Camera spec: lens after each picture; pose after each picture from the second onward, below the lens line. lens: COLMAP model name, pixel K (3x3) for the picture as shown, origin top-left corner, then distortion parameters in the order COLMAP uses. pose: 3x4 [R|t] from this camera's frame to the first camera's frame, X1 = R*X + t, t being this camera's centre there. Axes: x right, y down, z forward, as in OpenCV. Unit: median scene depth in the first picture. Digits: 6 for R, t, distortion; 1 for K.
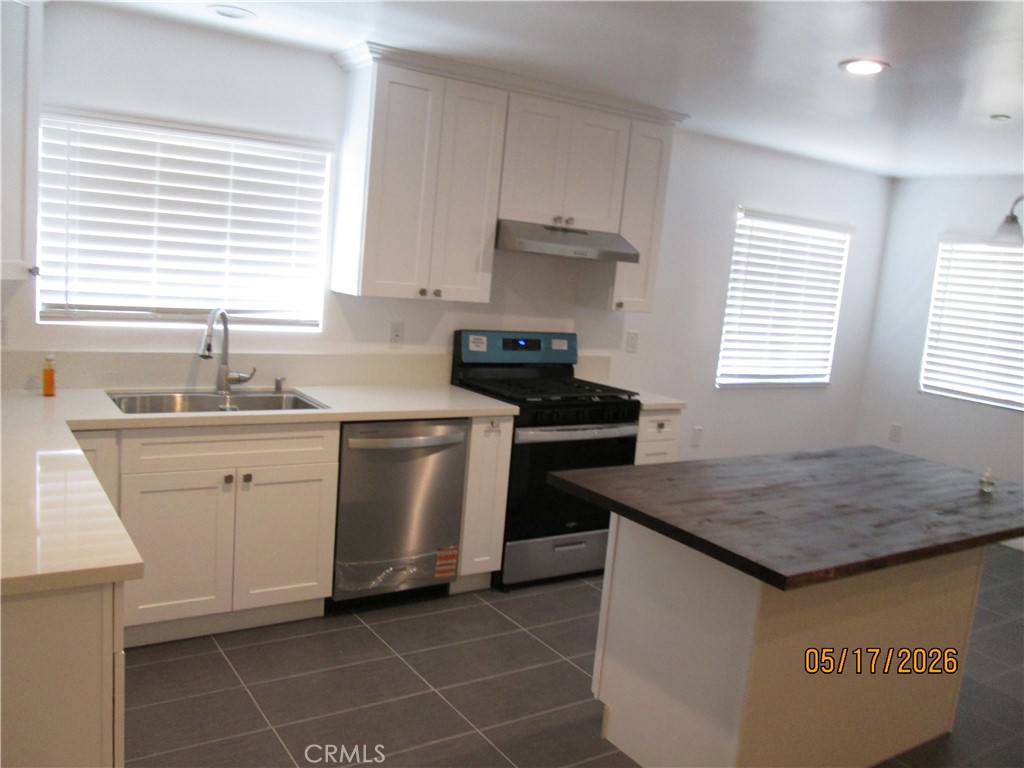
lens RADIAL K [[844.9, 0, 512.0], [0, 844.9, 382.3], [0, 0, 1]] dist [-0.049259, 0.016098]
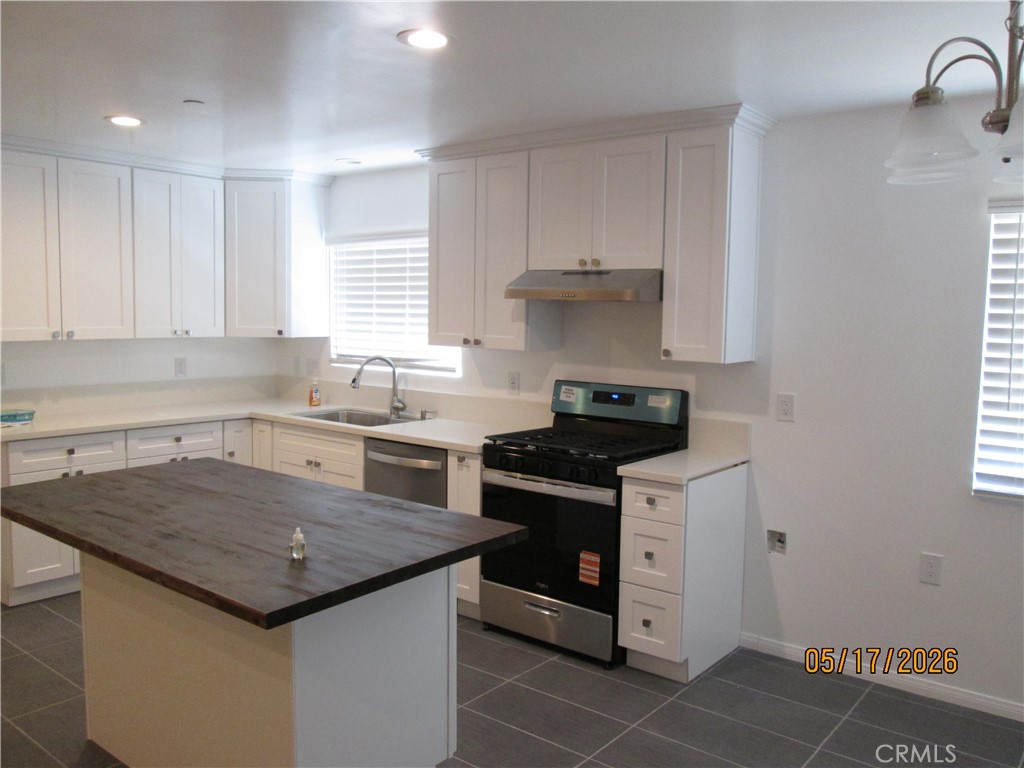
lens RADIAL K [[844.9, 0, 512.0], [0, 844.9, 382.3], [0, 0, 1]] dist [-0.049259, 0.016098]
pose [[0.309878, 0.003153, -0.950771, 0.994021], [-0.124933, 0.991459, -0.037430, -0.014966], [0.942533, 0.130381, 0.307625, 0.691762]]
